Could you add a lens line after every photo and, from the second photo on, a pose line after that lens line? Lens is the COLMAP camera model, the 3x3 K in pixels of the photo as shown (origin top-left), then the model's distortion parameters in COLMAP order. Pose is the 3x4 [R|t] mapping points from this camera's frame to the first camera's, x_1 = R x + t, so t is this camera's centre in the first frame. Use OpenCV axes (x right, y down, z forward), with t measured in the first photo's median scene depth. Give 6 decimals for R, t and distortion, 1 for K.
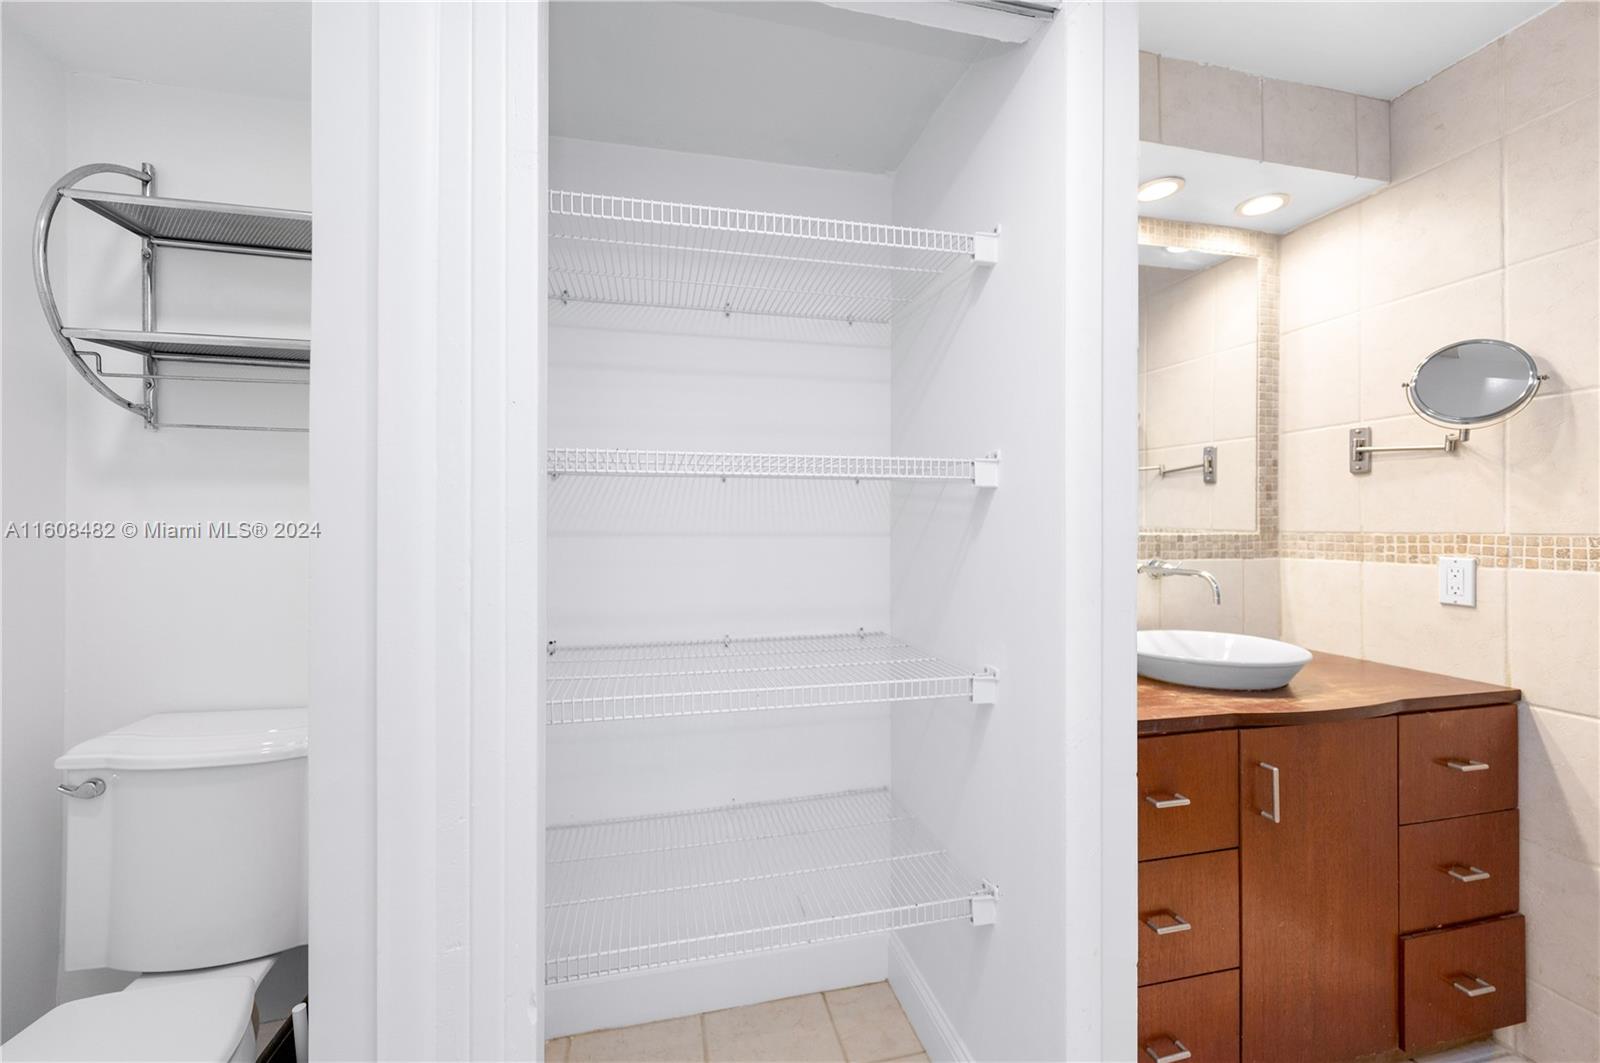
lens RADIAL K [[641.4, 0, 801.0], [0, 641.4, 527.5], [0, 0, 1]] dist [-0.004454, 0.001181]
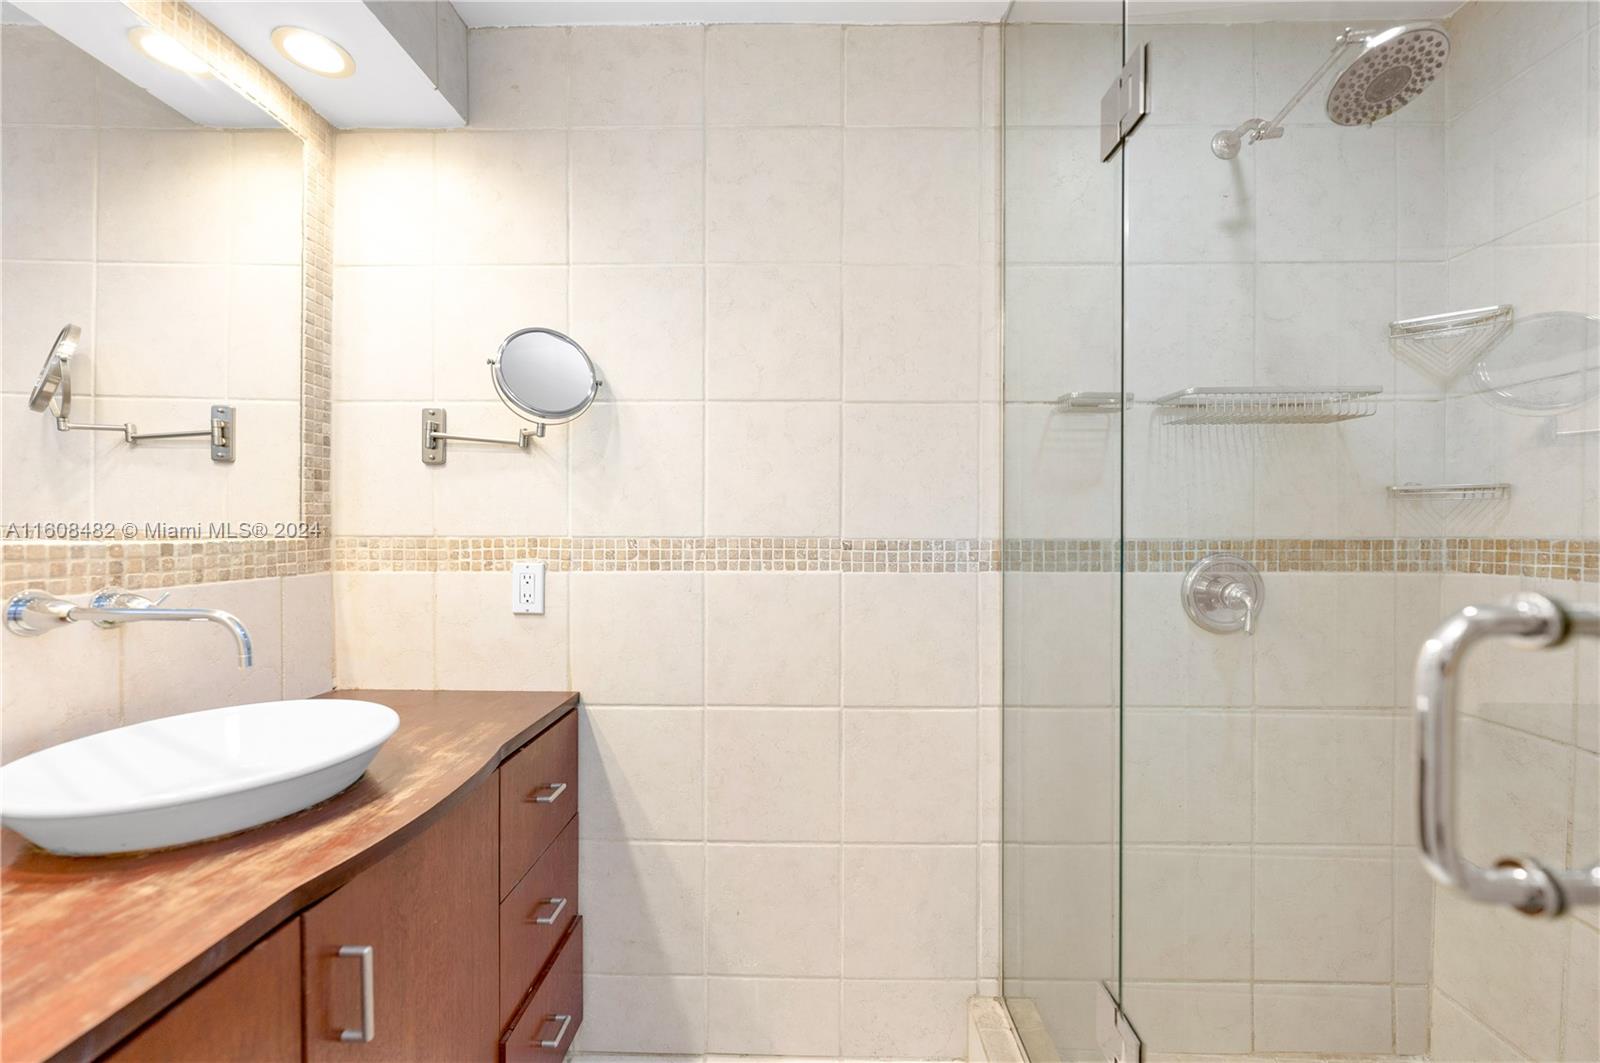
lens RADIAL K [[641.4, 0, 805.0], [0, 641.4, 530.5], [0, 0, 1]] dist [-0.004454, 0.001181]
pose [[0.250632, -0.002906, 0.968078, 0.200424], [-0.001257, 0.999994, 0.003327, -0.002812], [-0.968082, -0.002051, 0.250627, 0.336074]]
